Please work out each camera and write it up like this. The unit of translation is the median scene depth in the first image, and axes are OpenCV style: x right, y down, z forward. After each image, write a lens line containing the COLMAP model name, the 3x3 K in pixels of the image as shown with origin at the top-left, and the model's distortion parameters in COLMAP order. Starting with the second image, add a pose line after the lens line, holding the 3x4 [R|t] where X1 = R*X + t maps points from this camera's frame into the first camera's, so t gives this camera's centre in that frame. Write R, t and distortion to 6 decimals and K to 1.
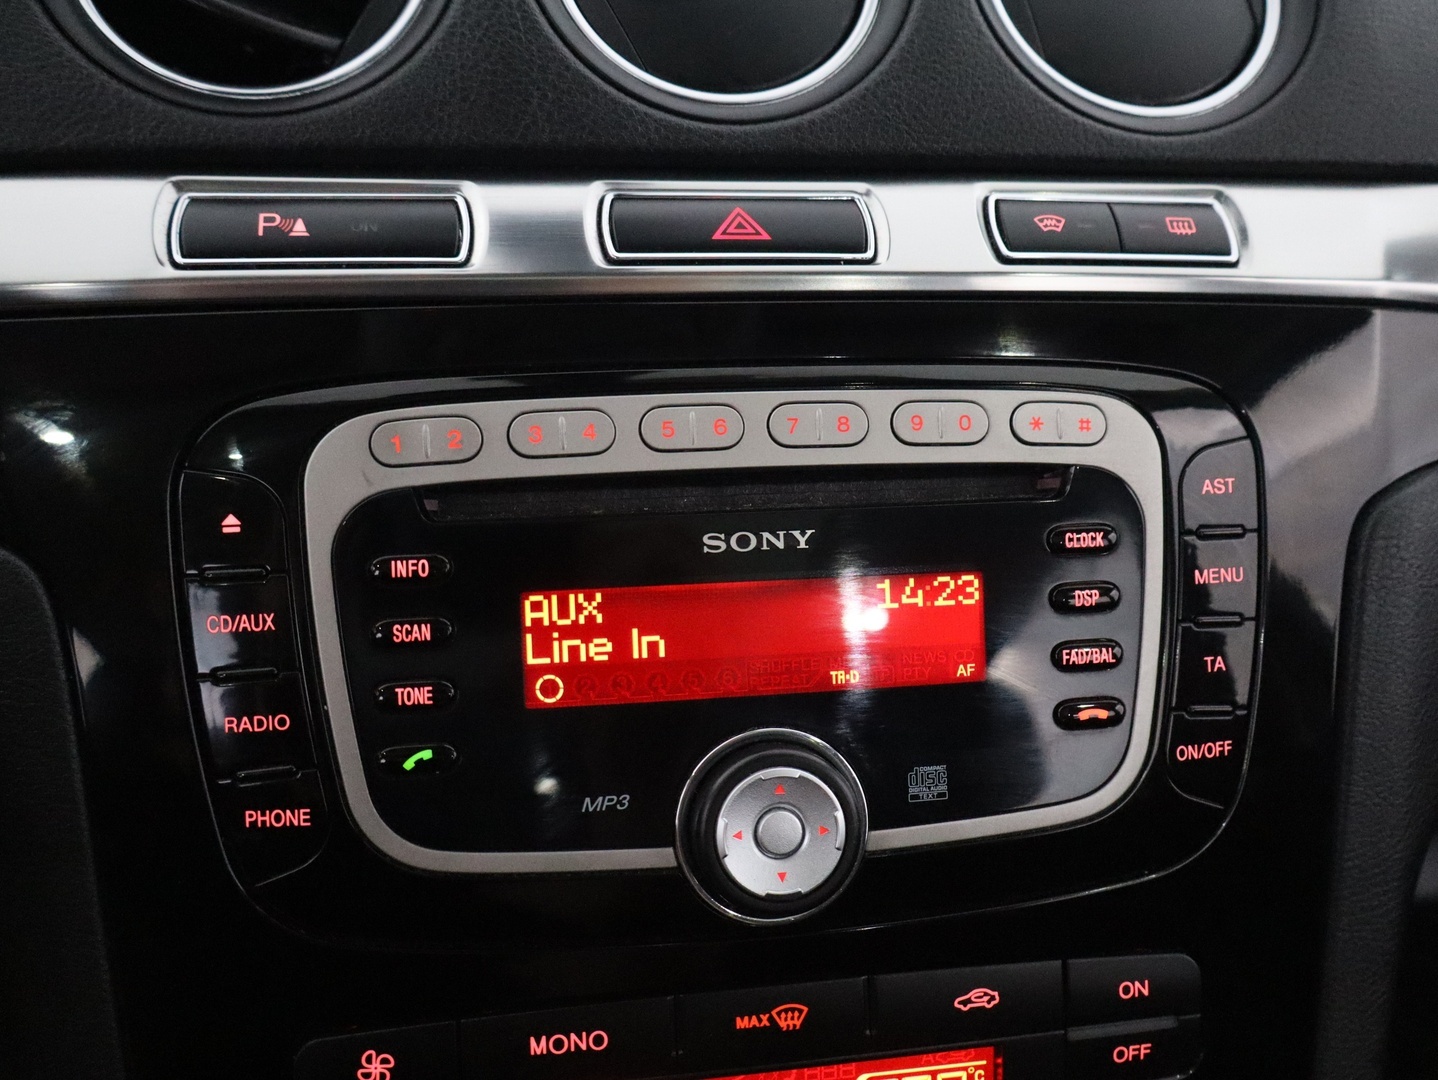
lens RADIAL K [[1316.4, 0, 719.0], [0, 1316.4, 540.0], [0, 0, 1]] dist [0.000553, -0.002209]
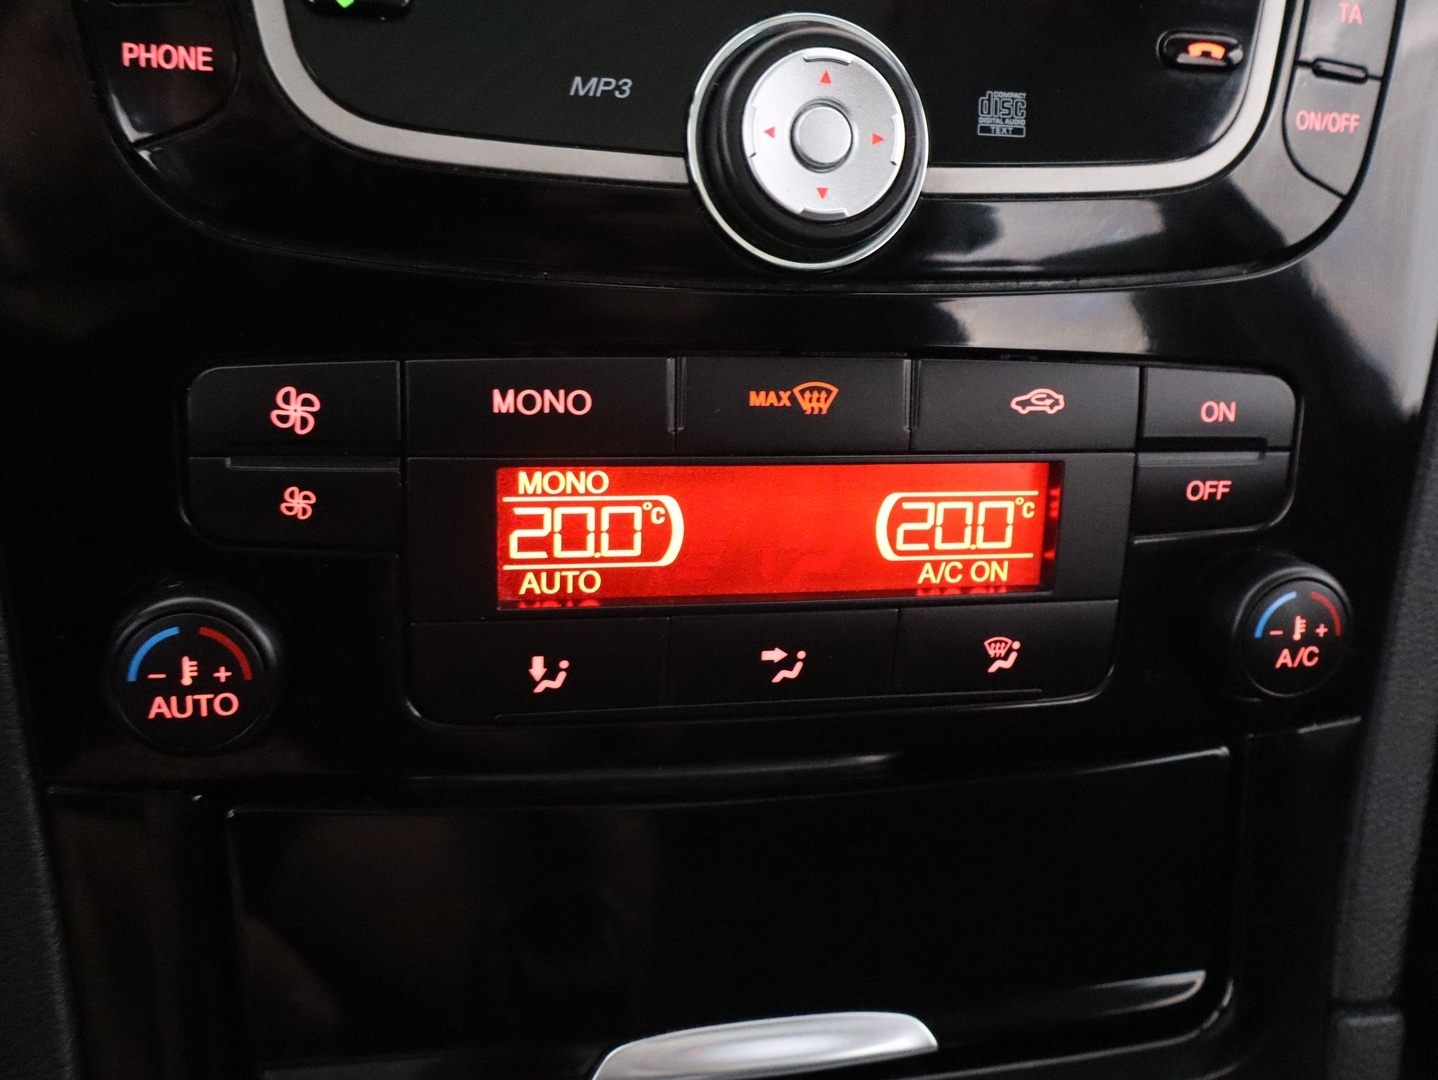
lens RADIAL K [[1316.4, 0, 719.0], [0, 1316.4, 540.0], [0, 0, 1]] dist [0.000553, -0.002209]
pose [[0.997142, 0.040035, 0.064067, -0.053866], [-0.046693, 0.993265, 0.106043, 0.366894], [-0.059390, -0.108732, 0.992295, 0.190362]]
